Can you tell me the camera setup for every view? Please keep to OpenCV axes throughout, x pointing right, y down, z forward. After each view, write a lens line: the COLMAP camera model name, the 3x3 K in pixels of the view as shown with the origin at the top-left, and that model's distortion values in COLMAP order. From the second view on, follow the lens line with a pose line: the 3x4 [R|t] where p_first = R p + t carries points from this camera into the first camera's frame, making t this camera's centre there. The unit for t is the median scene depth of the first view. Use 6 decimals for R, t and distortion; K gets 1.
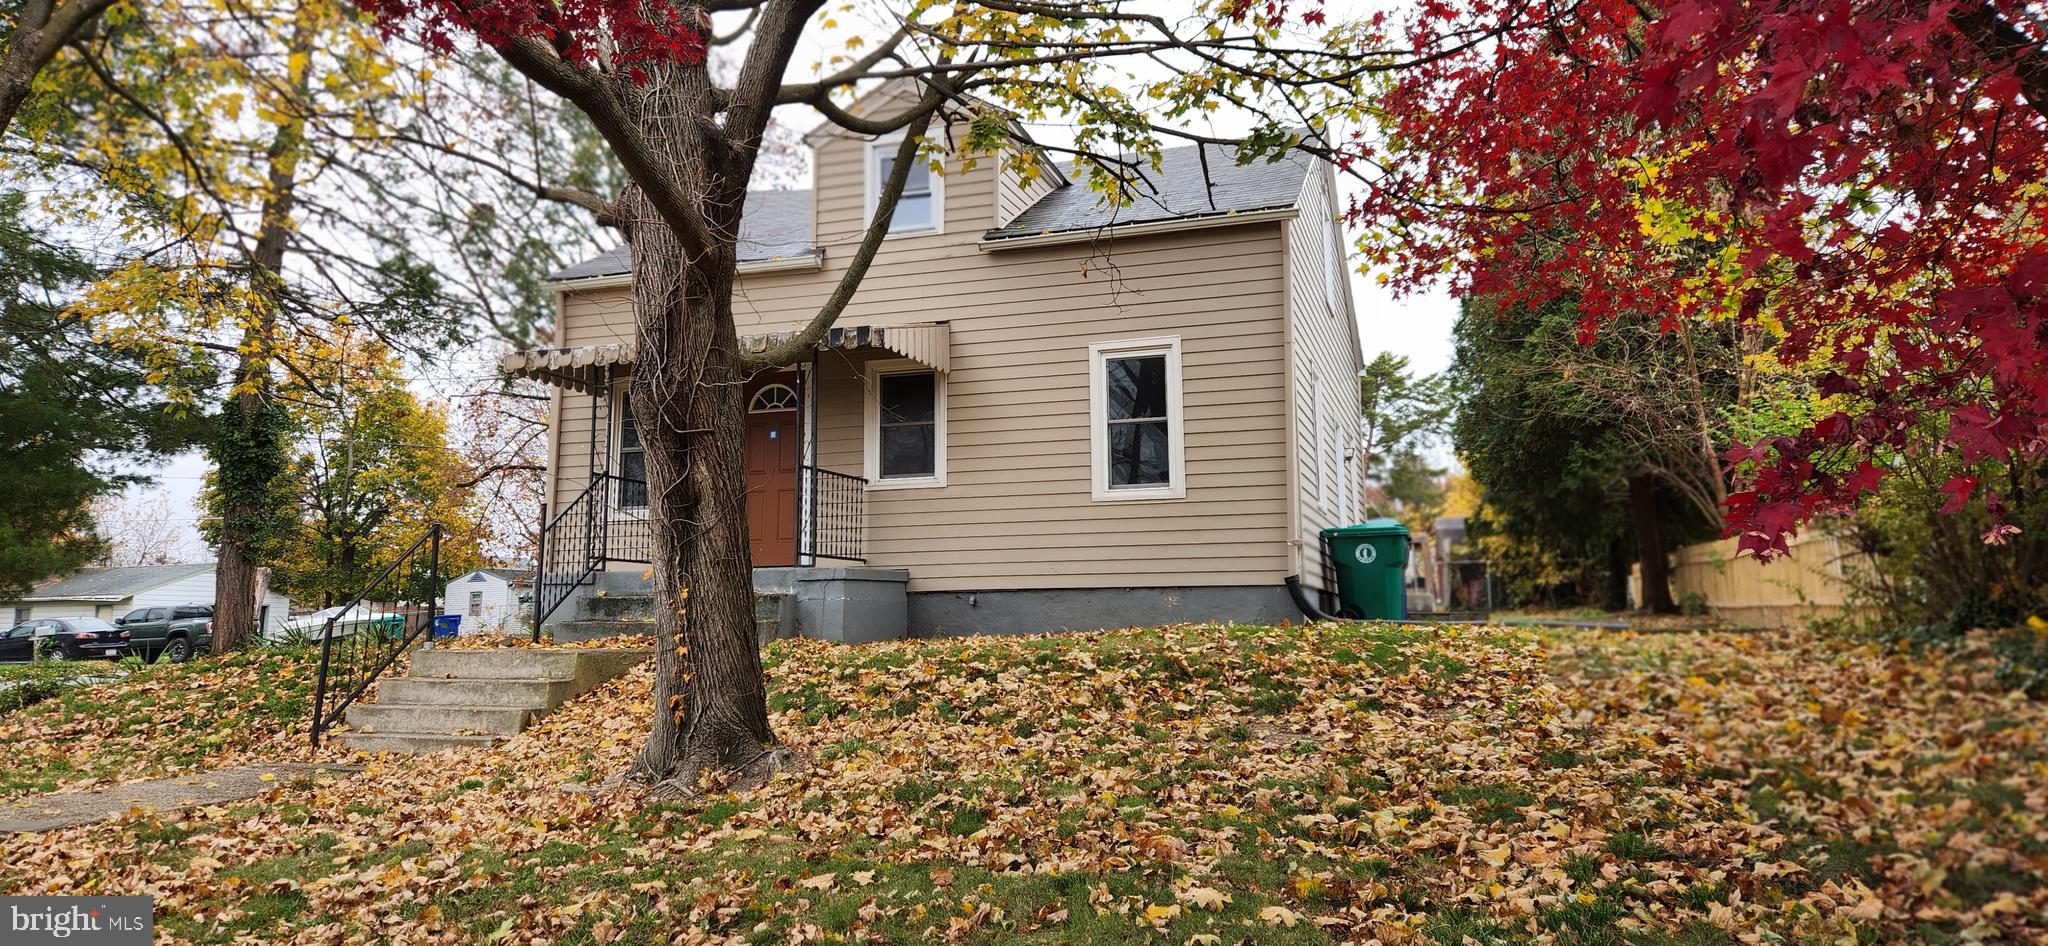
lens RADIAL K [[1309.4, 0, 1027.7], [0, 1309.4, 390.8], [0, 0, 1]] dist [0.067191, 0.000445]
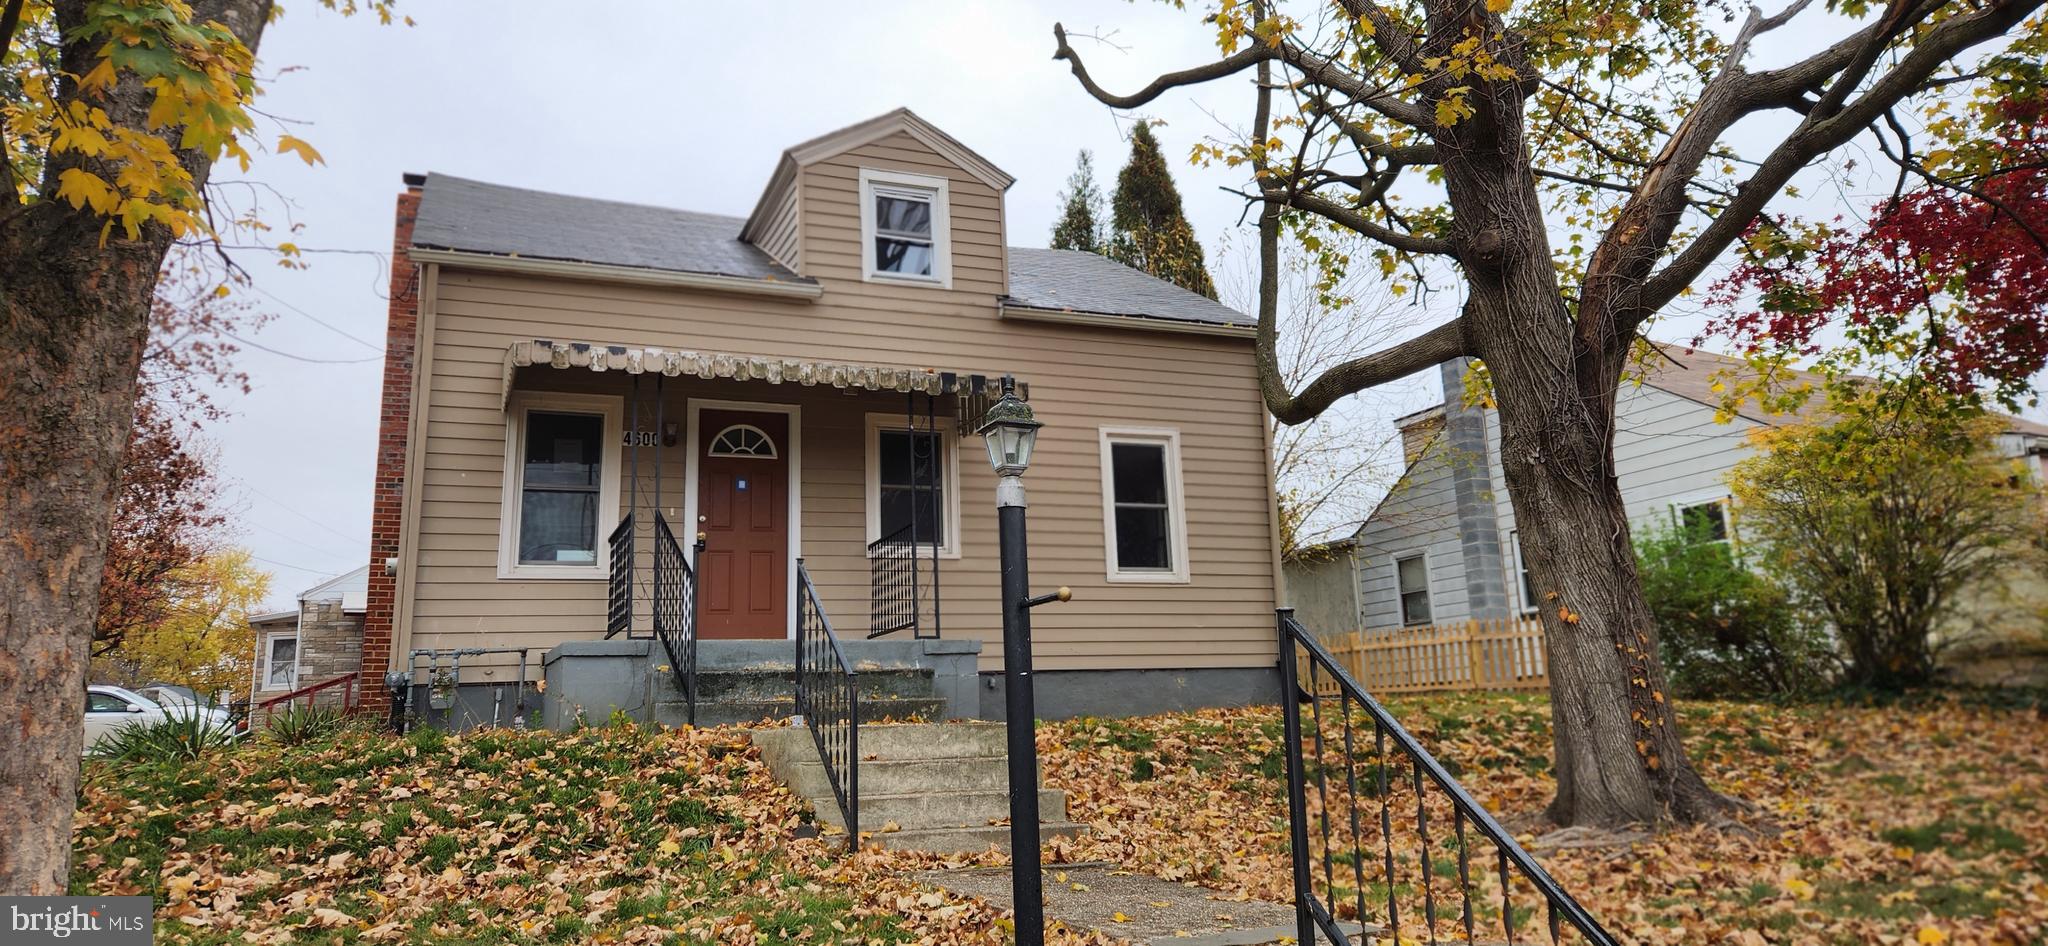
lens RADIAL K [[1320.5, 0, 1021.8], [0, 1320.5, 384.2], [0, 0, 1]] dist [0.052102, -0.000711]
pose [[0.763250, 0.145850, 0.629426, -0.655452], [-0.086805, 0.988504, -0.123794, 0.064864], [-0.640246, 0.039848, 0.767136, 0.254868]]
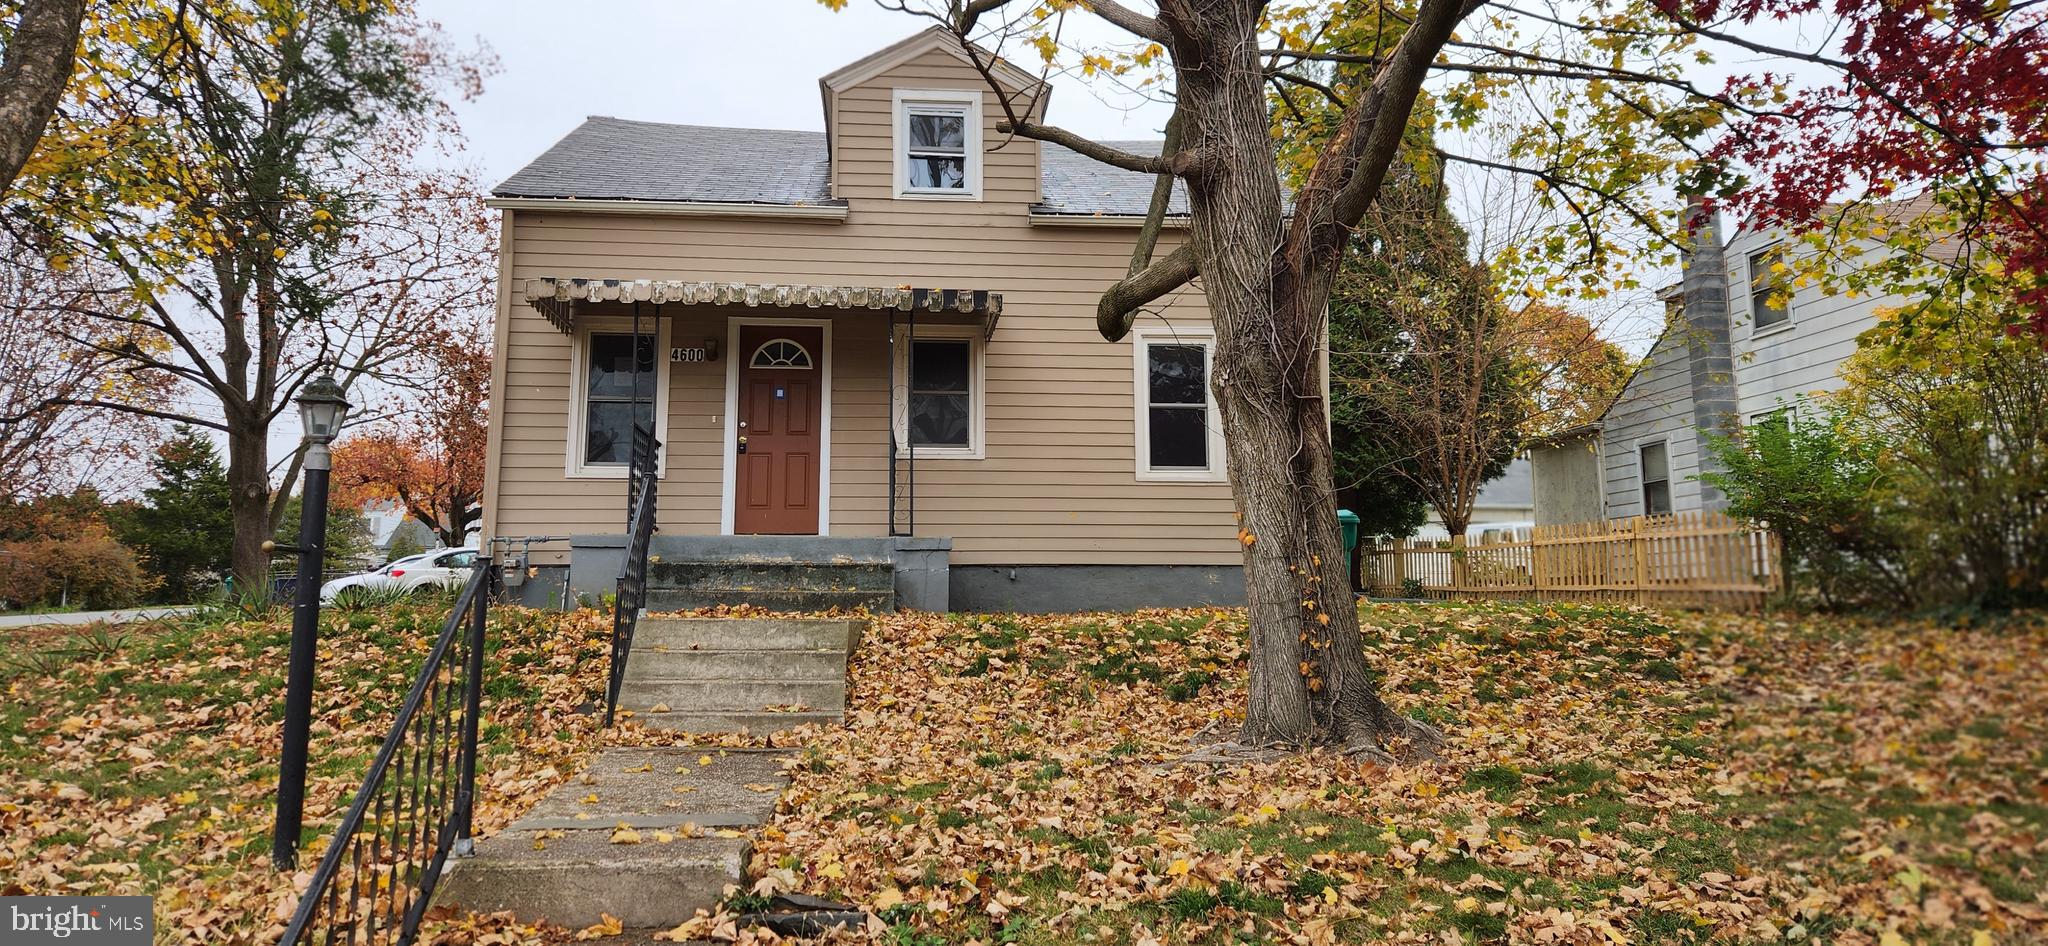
lens RADIAL K [[1320.5, 0, 1021.8], [0, 1320.5, 384.2], [0, 0, 1]] dist [0.052102, -0.000711]
pose [[0.918746, 0.072611, 0.388116, -0.437493], [-0.076455, 0.997058, -0.005551, 0.020993], [-0.387377, -0.024574, 0.921594, 0.078875]]
